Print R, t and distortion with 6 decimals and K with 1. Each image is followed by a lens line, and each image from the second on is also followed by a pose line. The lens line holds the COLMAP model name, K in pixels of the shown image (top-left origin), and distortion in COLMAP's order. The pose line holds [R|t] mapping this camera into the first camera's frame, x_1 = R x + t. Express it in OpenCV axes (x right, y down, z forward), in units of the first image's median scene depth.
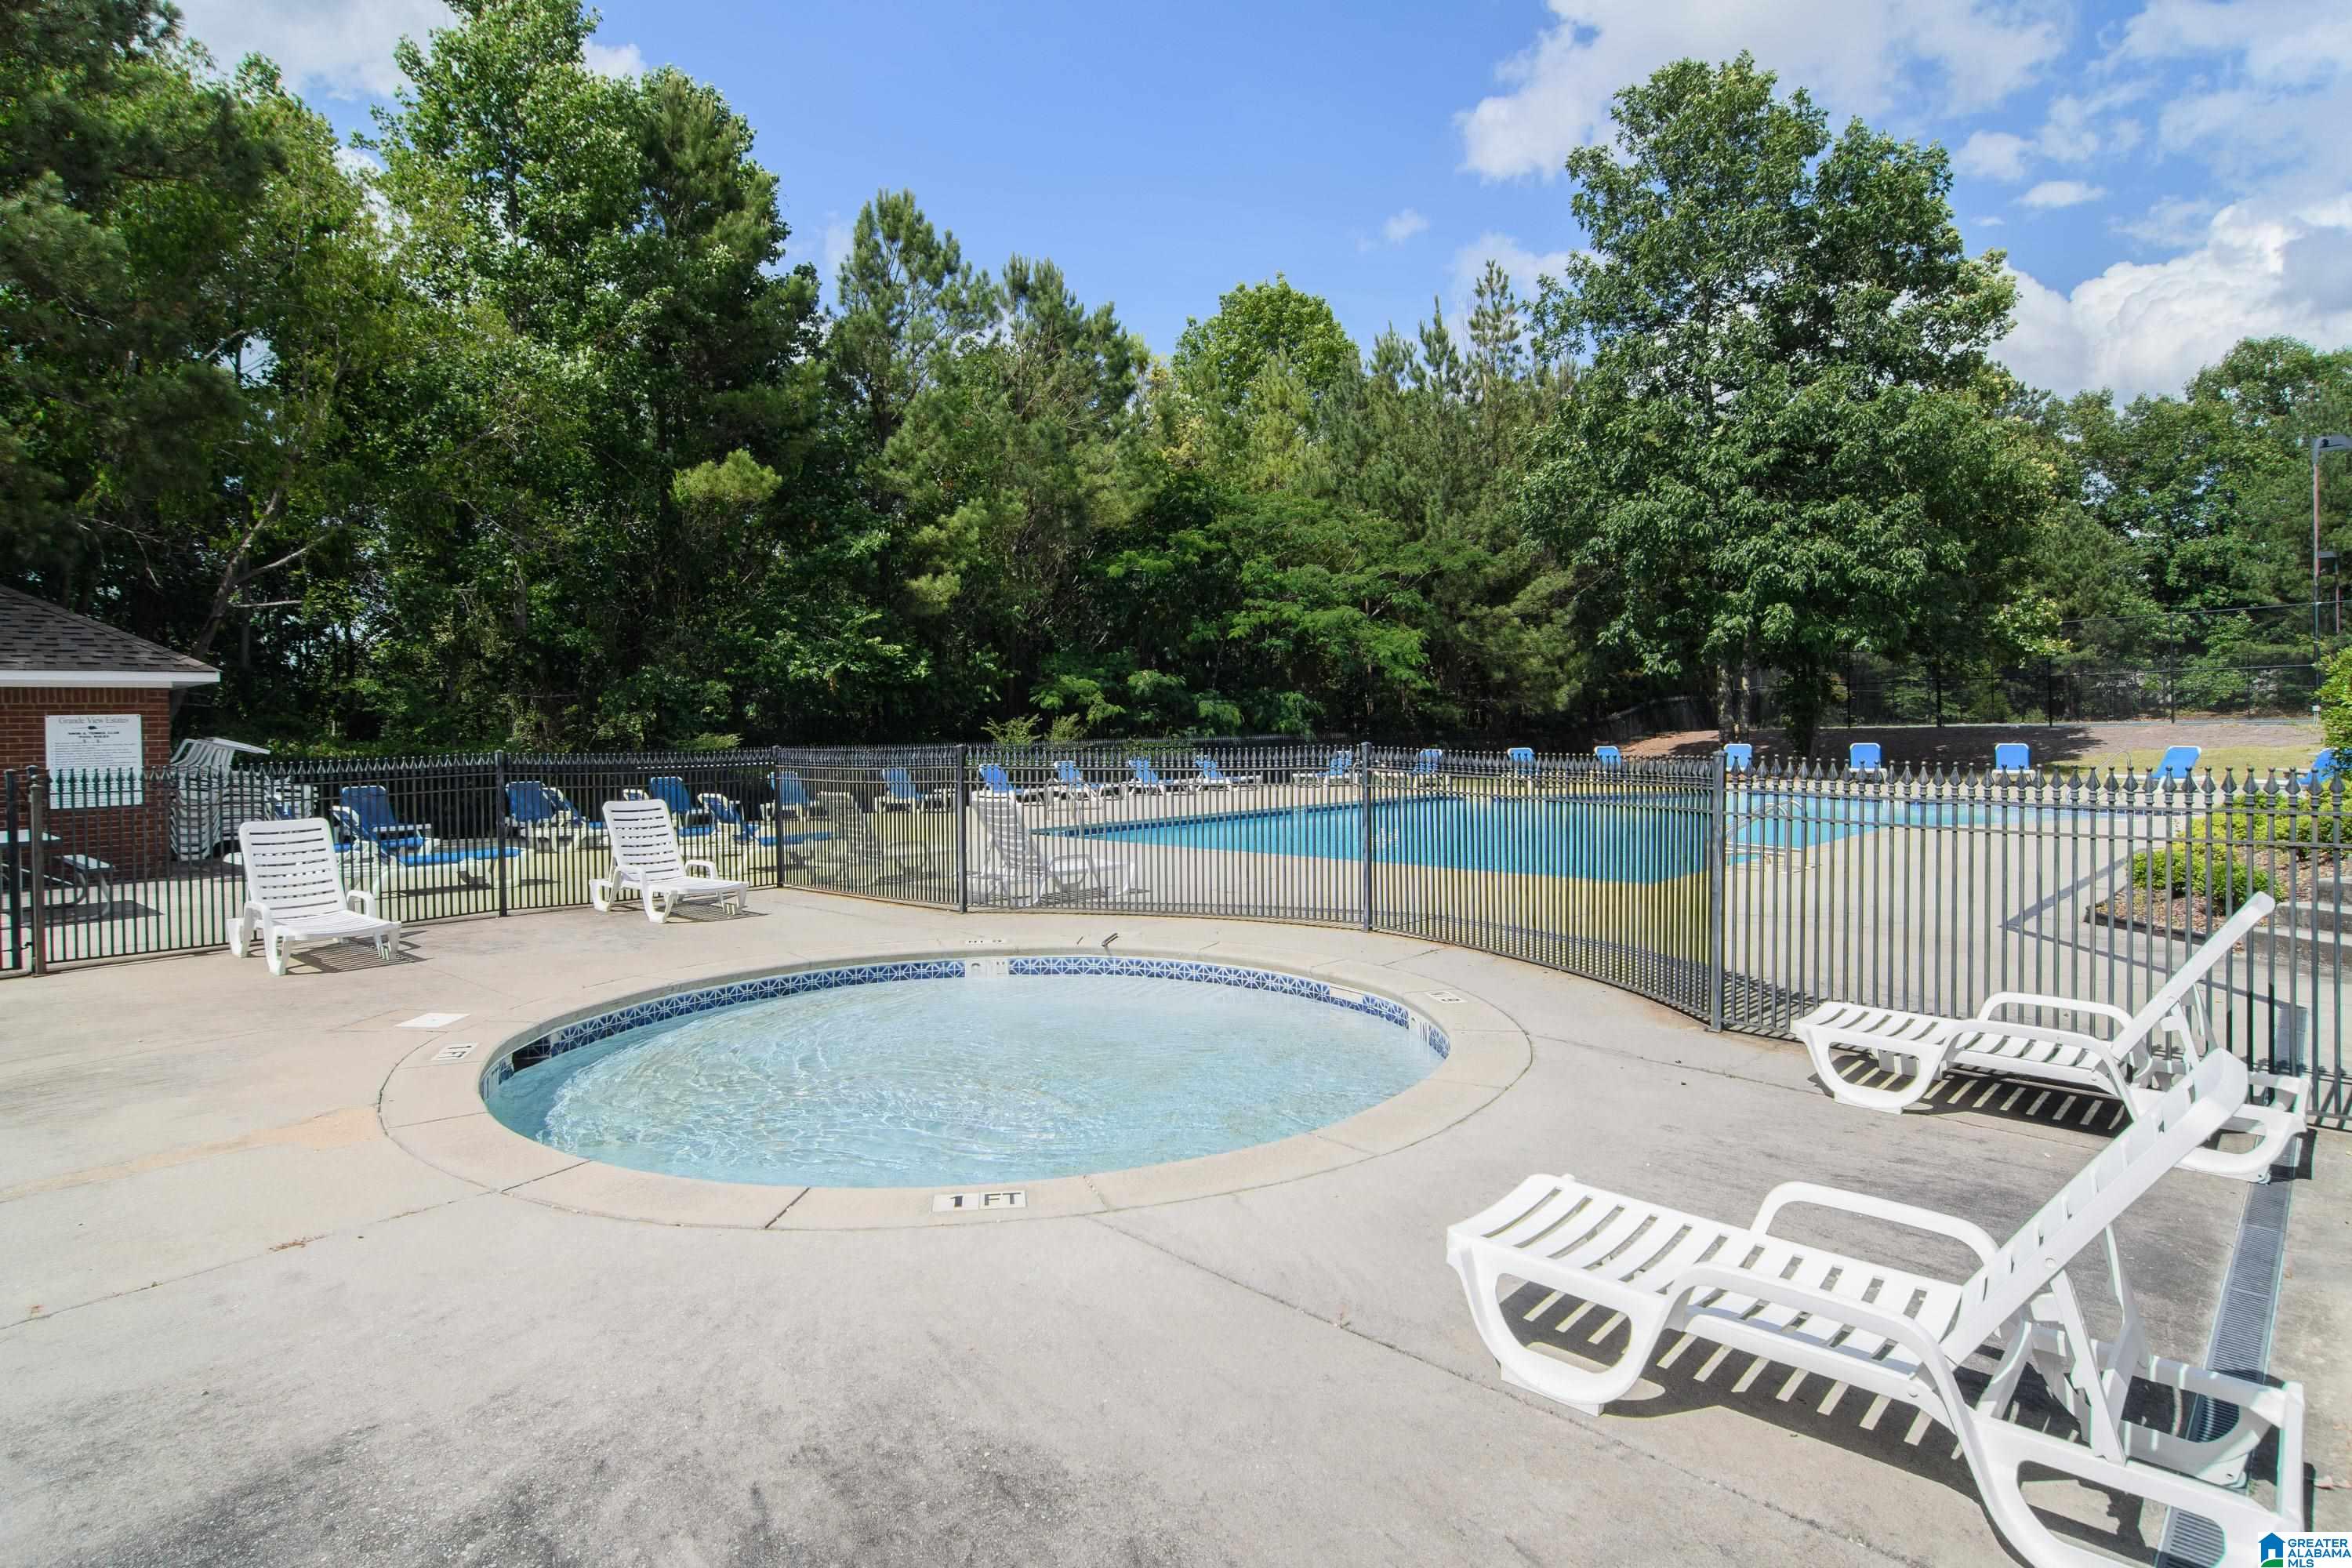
lens RADIAL K [[1285.4, 0, 1178.9], [0, 1285.4, 702.7], [0, 0, 1]] dist [0.002470, 0.001043]
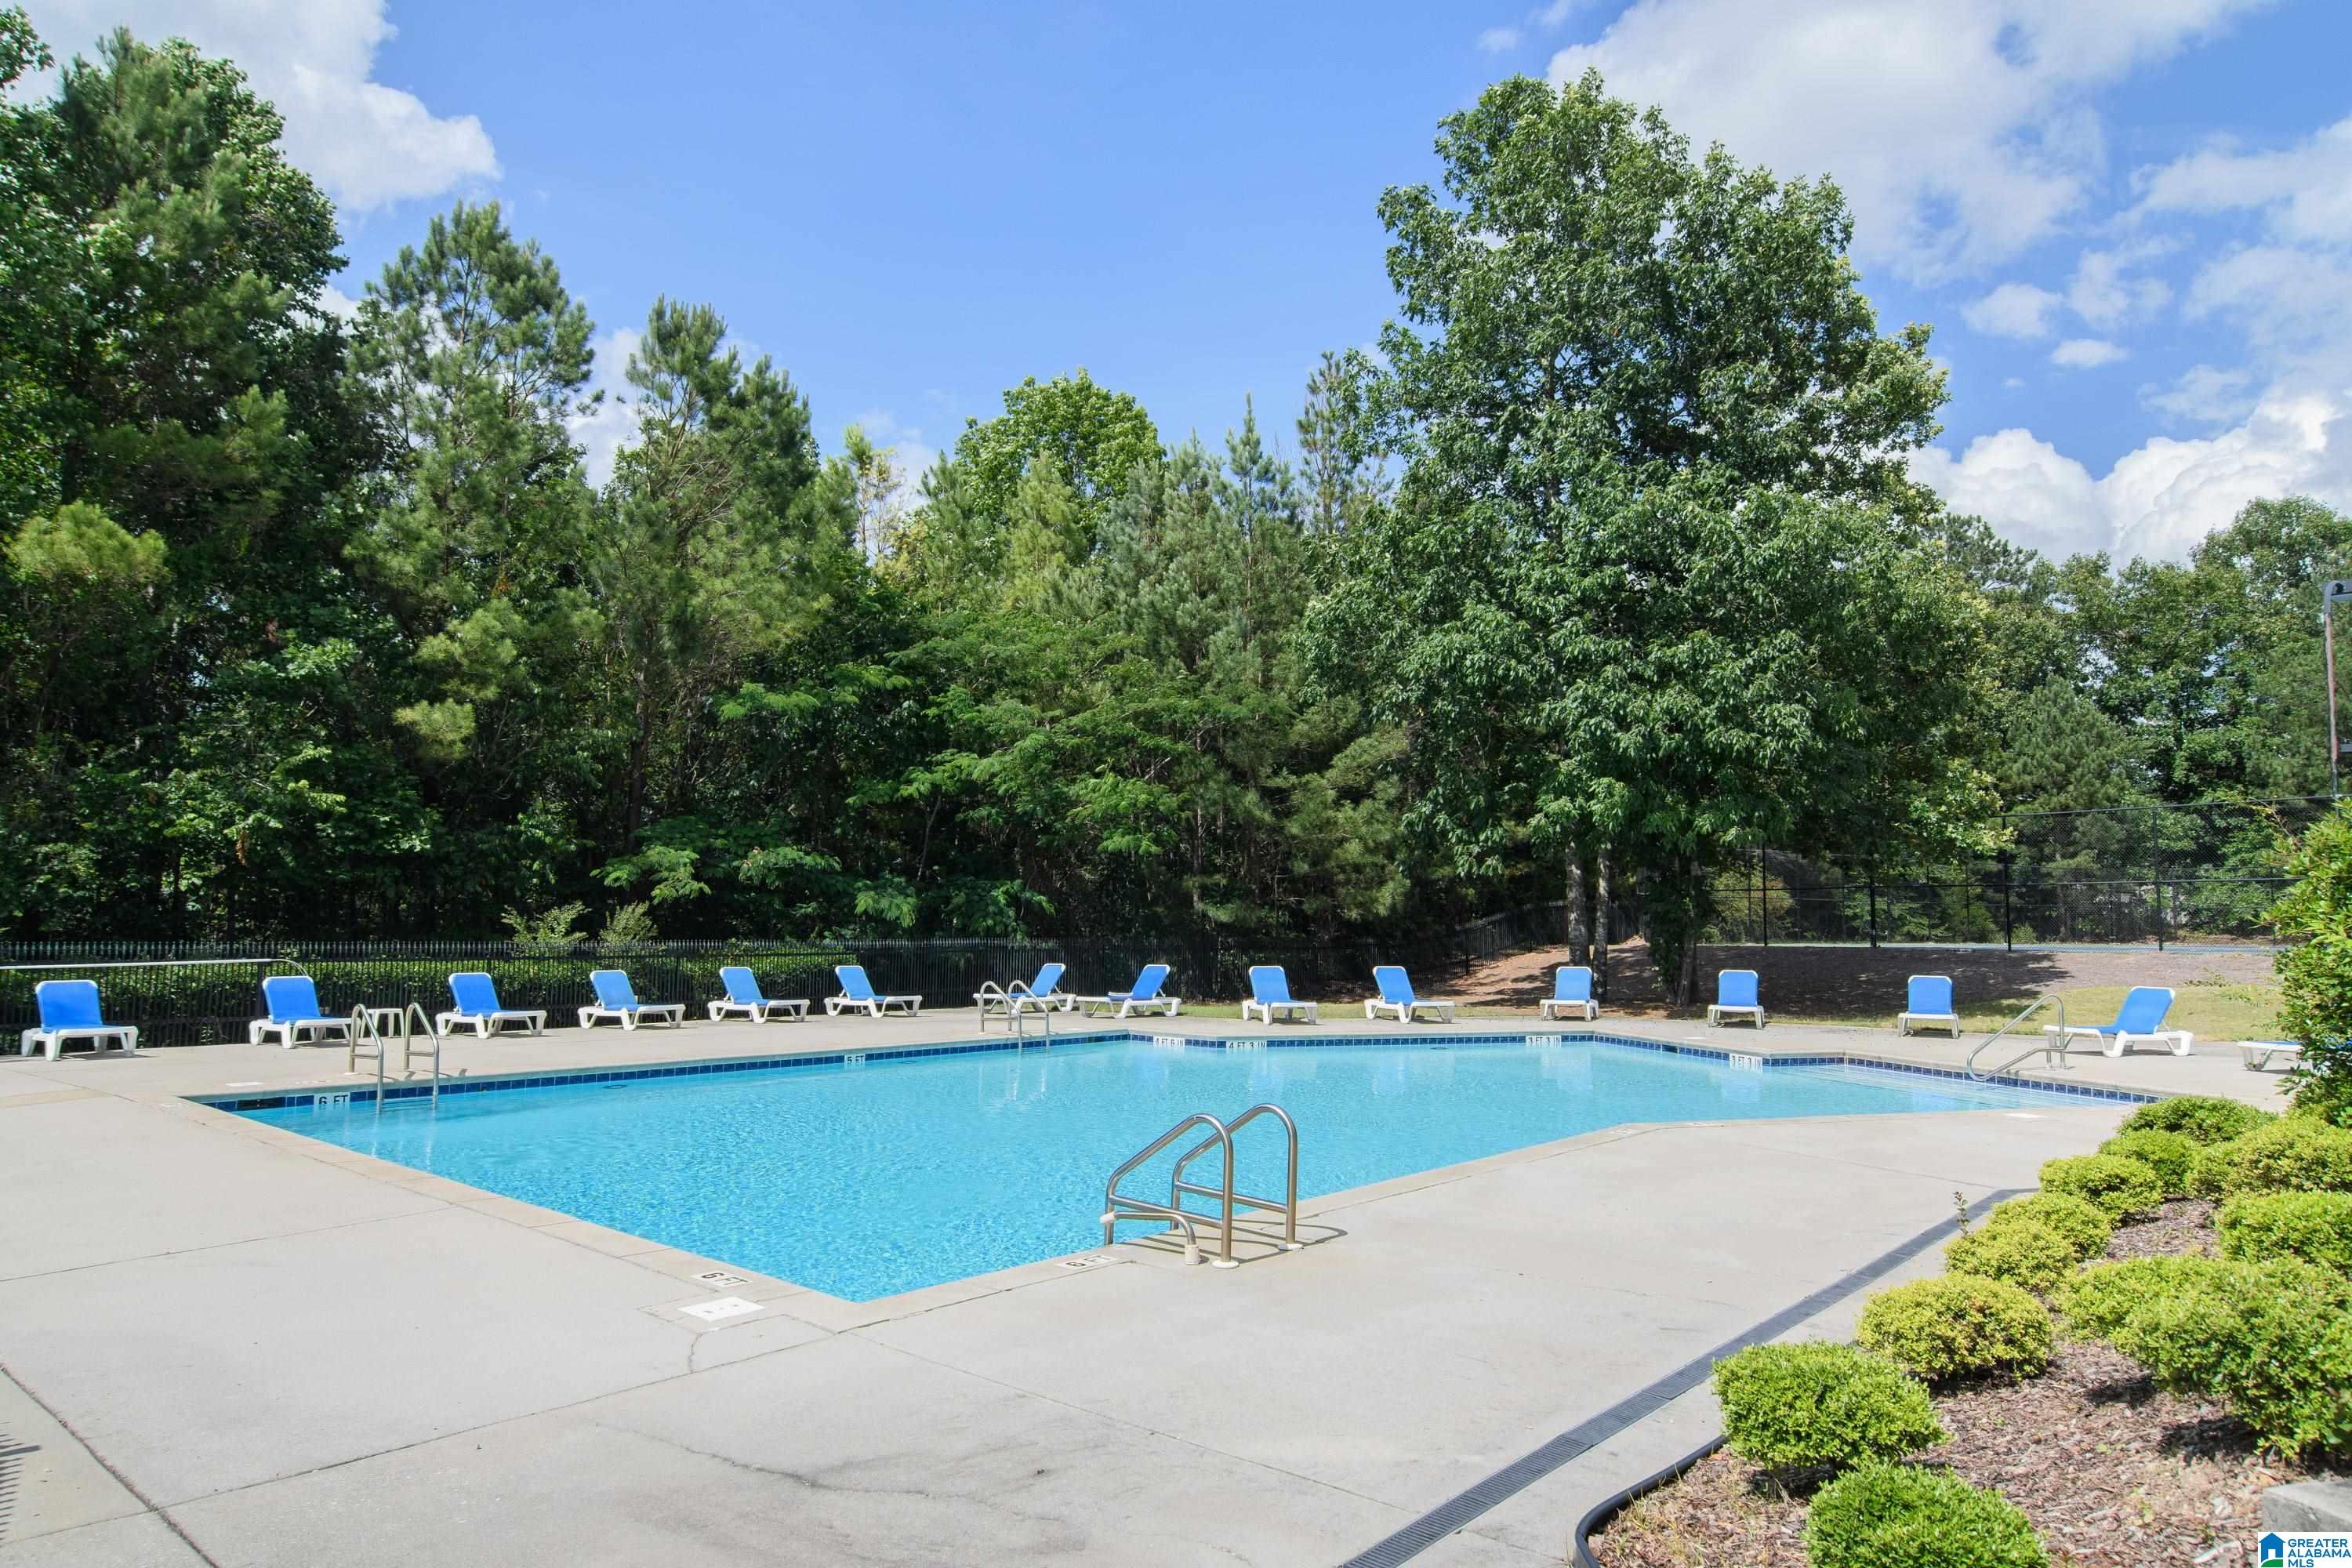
lens RADIAL K [[1410.9, 0, 1176.0], [0, 1410.9, 784.0], [0, 0, 1]] dist [-0.001831, -0.000220]
pose [[0.999326, 0.027713, 0.024078, 0.150340], [-0.025795, 0.996727, -0.076610, -0.004123], [-0.026123, 0.075937, 0.996770, 0.162160]]
